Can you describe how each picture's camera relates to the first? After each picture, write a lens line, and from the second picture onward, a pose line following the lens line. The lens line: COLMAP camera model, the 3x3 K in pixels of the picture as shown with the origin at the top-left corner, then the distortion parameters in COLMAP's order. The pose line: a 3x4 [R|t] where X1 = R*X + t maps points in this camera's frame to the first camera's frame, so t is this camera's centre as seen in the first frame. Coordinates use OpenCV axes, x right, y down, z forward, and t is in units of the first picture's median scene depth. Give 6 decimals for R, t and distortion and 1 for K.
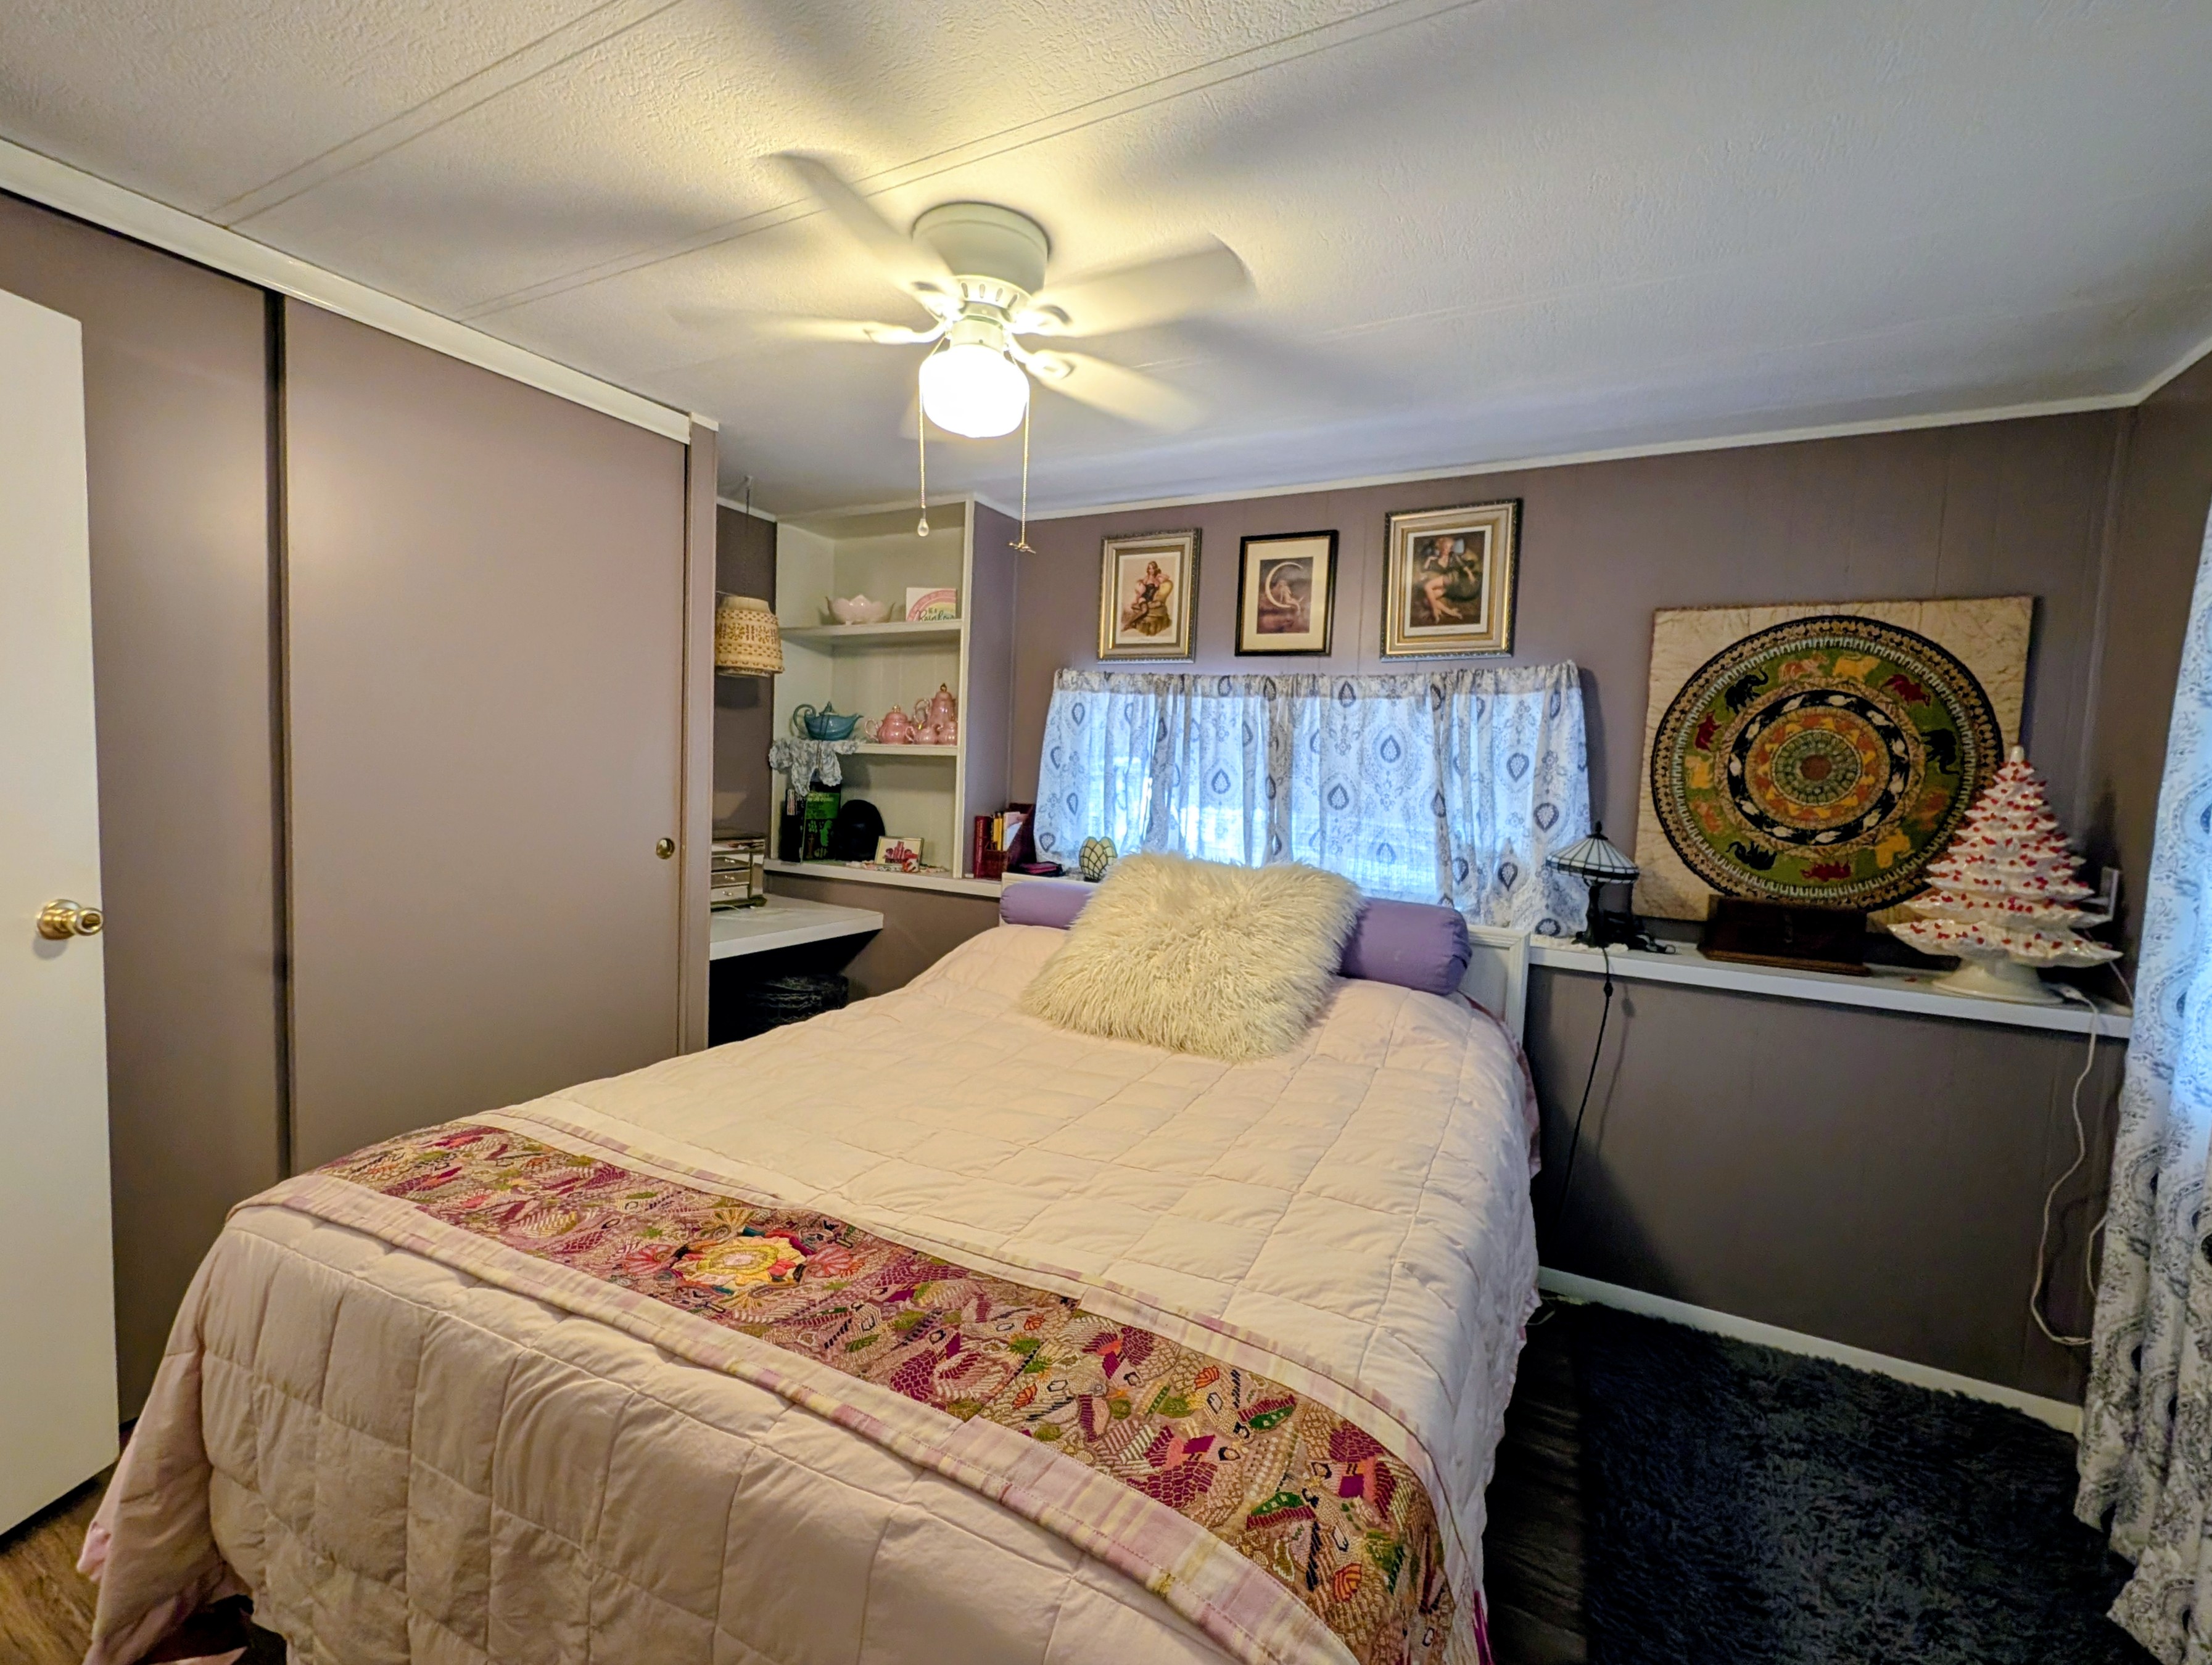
lens RADIAL K [[985.9, 0, 1106.0], [0, 985.9, 832.5], [0, 0, 1]] dist [0.052691, -0.030647]
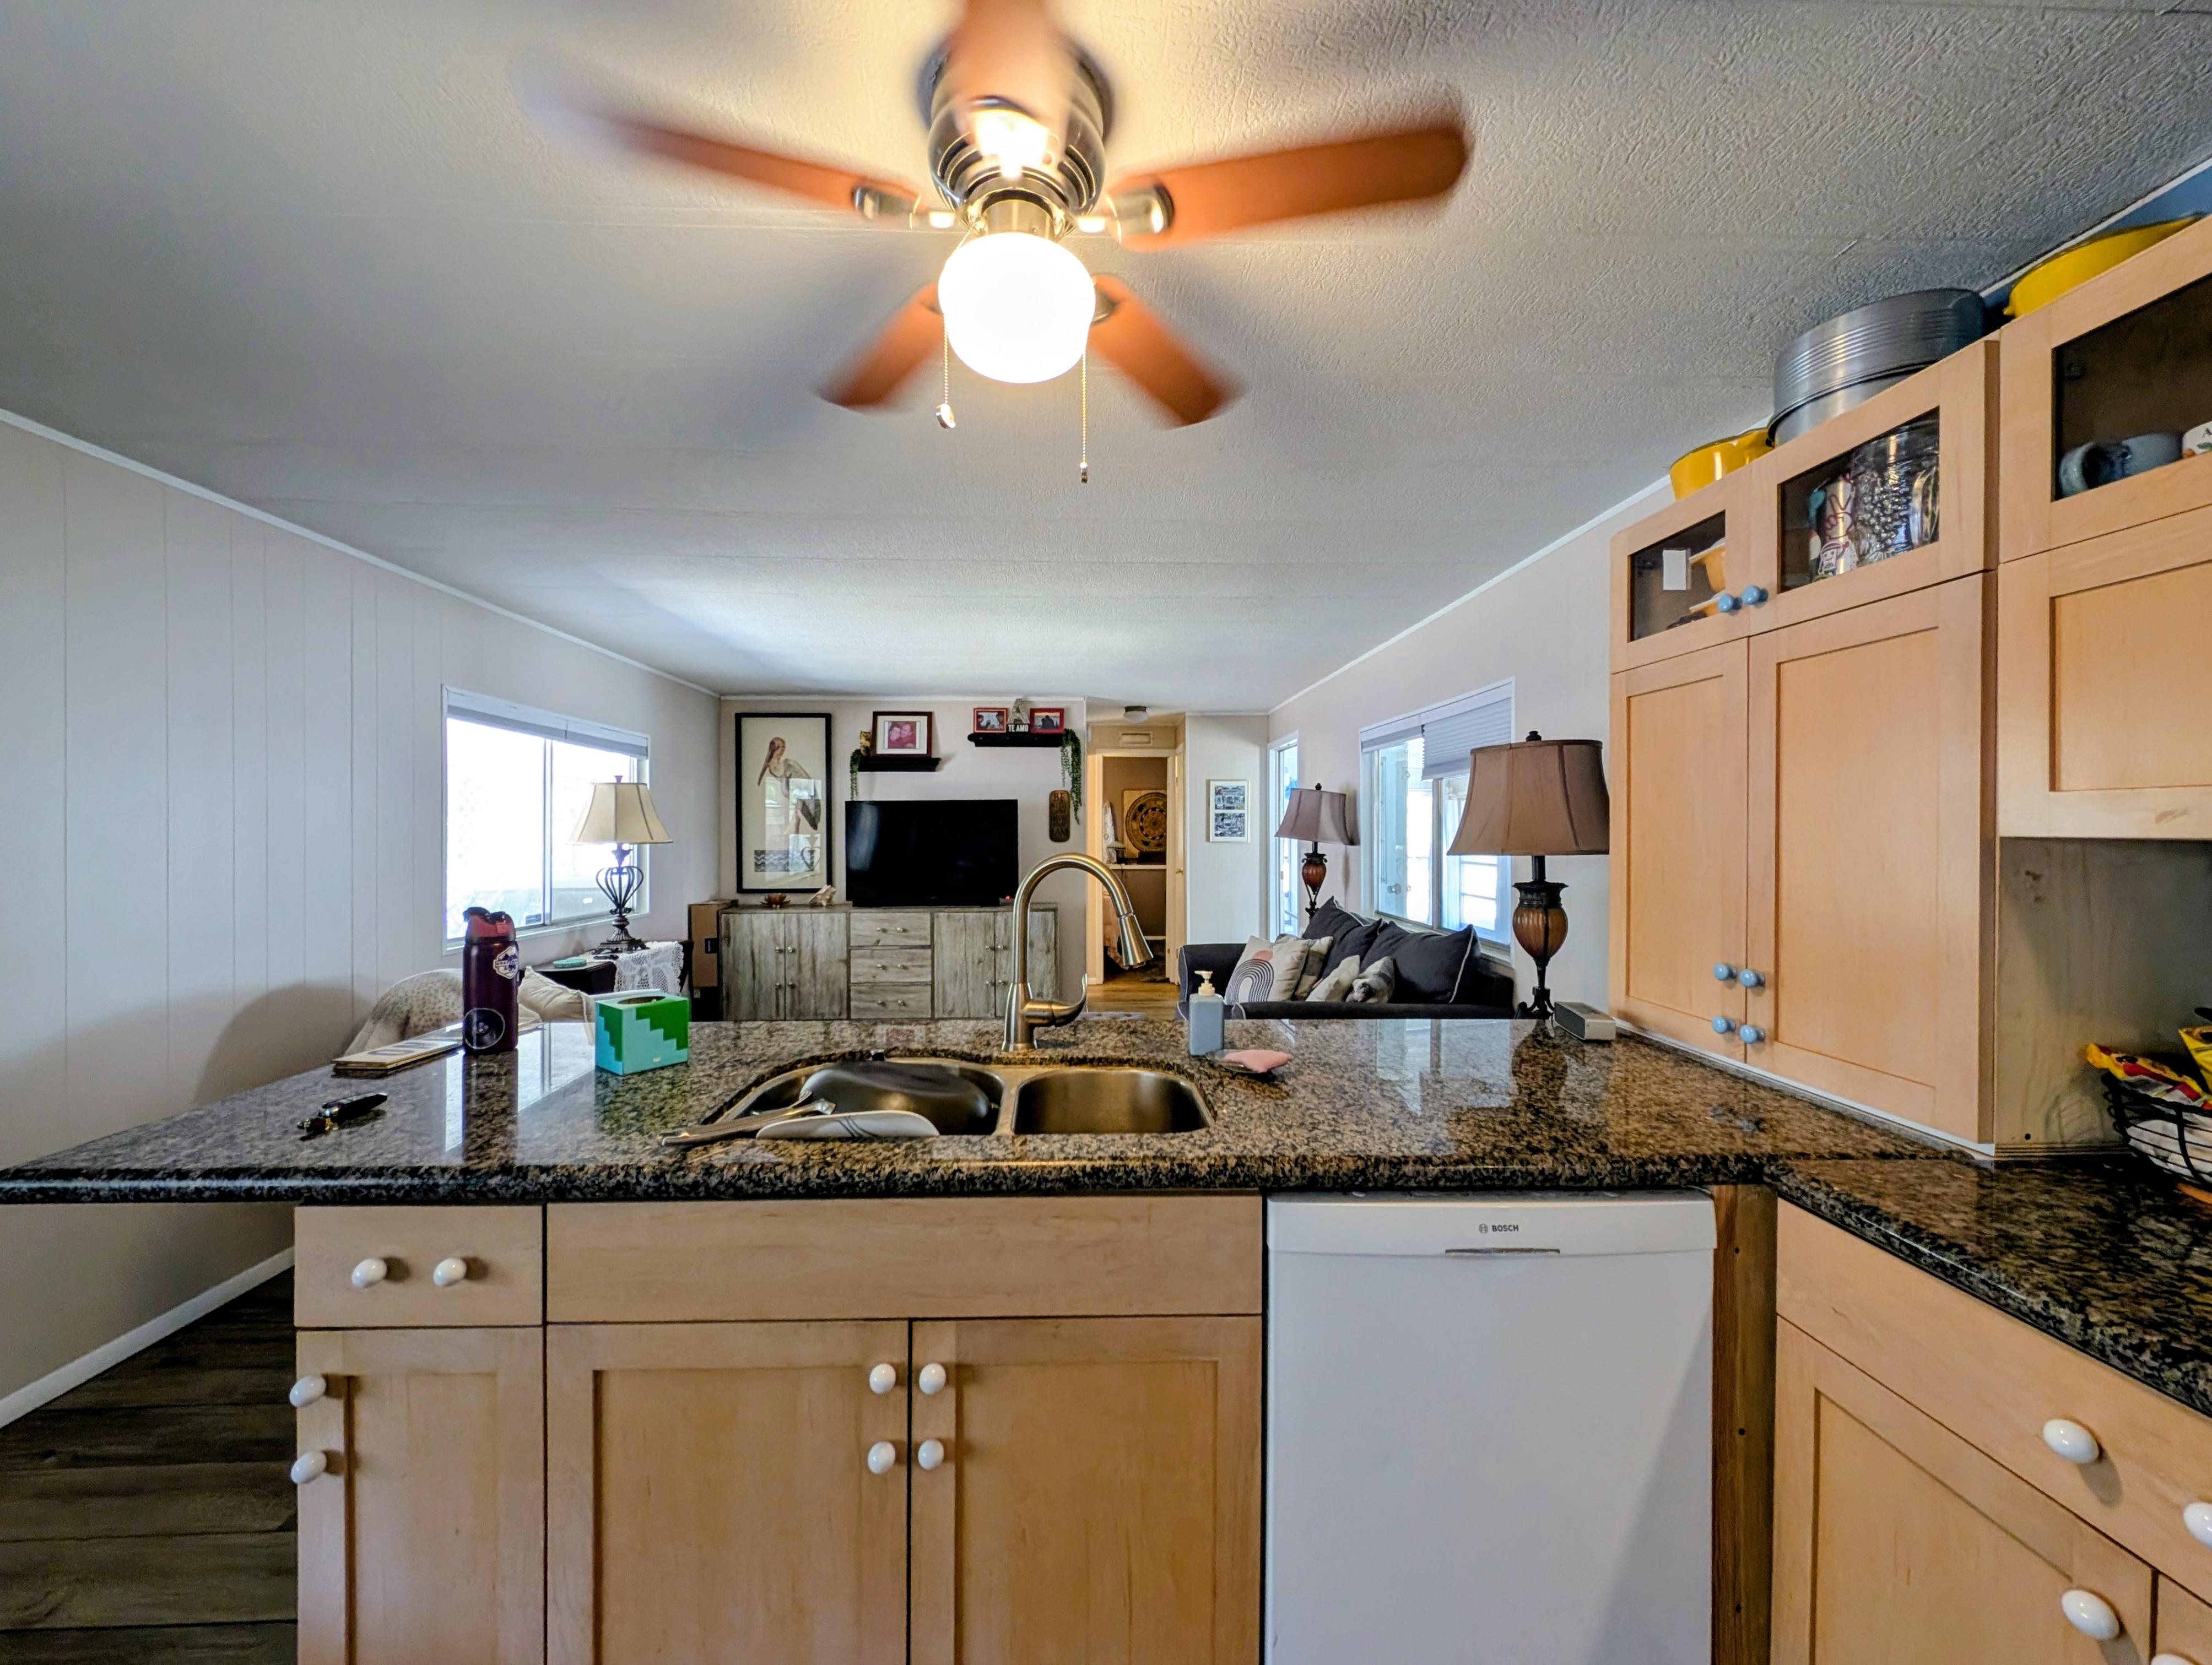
lens RADIAL K [[839.1, 0, 1095.9], [0, 839.1, 831.5], [0, 0, 1]] dist [0.015579, -0.006988]
pose [[0.879207, -0.047090, 0.474107, -1.412389], [0.074162, 0.996501, -0.038552, 0.104618], [-0.470633, 0.069056, 0.879623, -2.338053]]
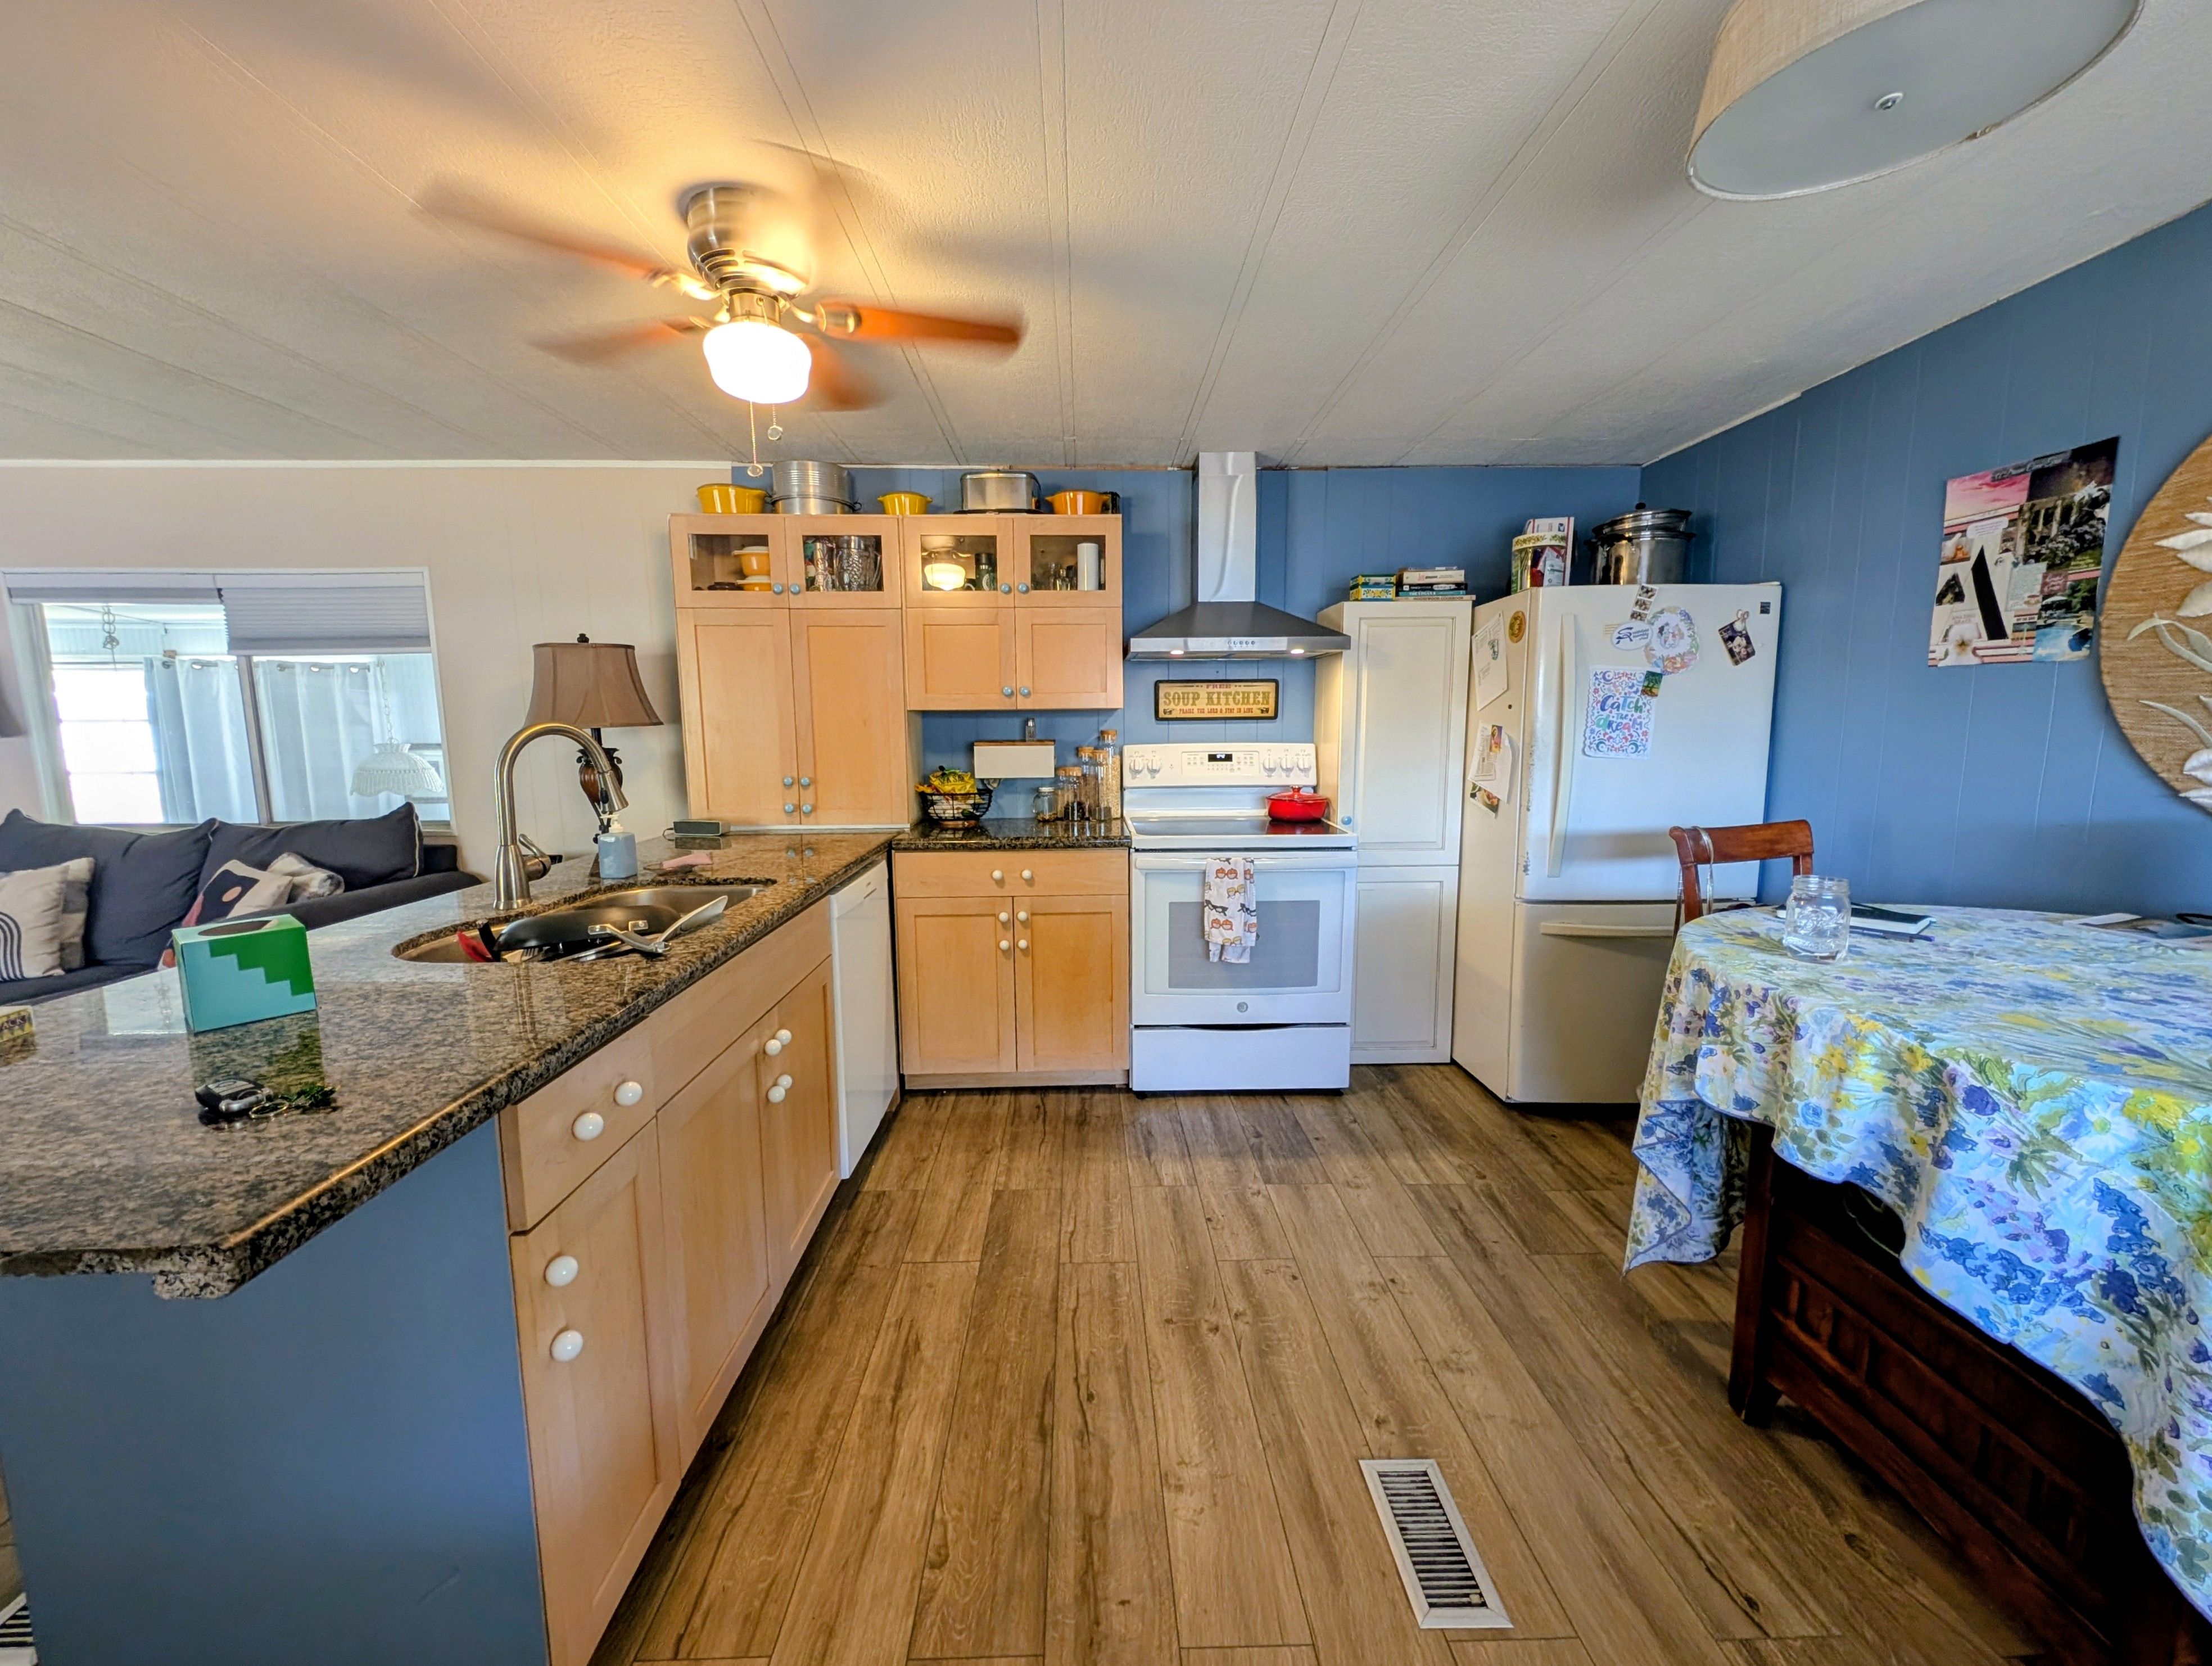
lens RADIAL K [[859.6, 0, 1107.0], [0, 859.6, 832.1], [0, 0, 1]] dist [0.015139, -0.007086]
pose [[-0.474146, -0.156757, 0.866379, -1.967949], [0.047244, 0.978075, 0.202822, 0.063473], [-0.879178, 0.137098, -0.456344, -1.874248]]
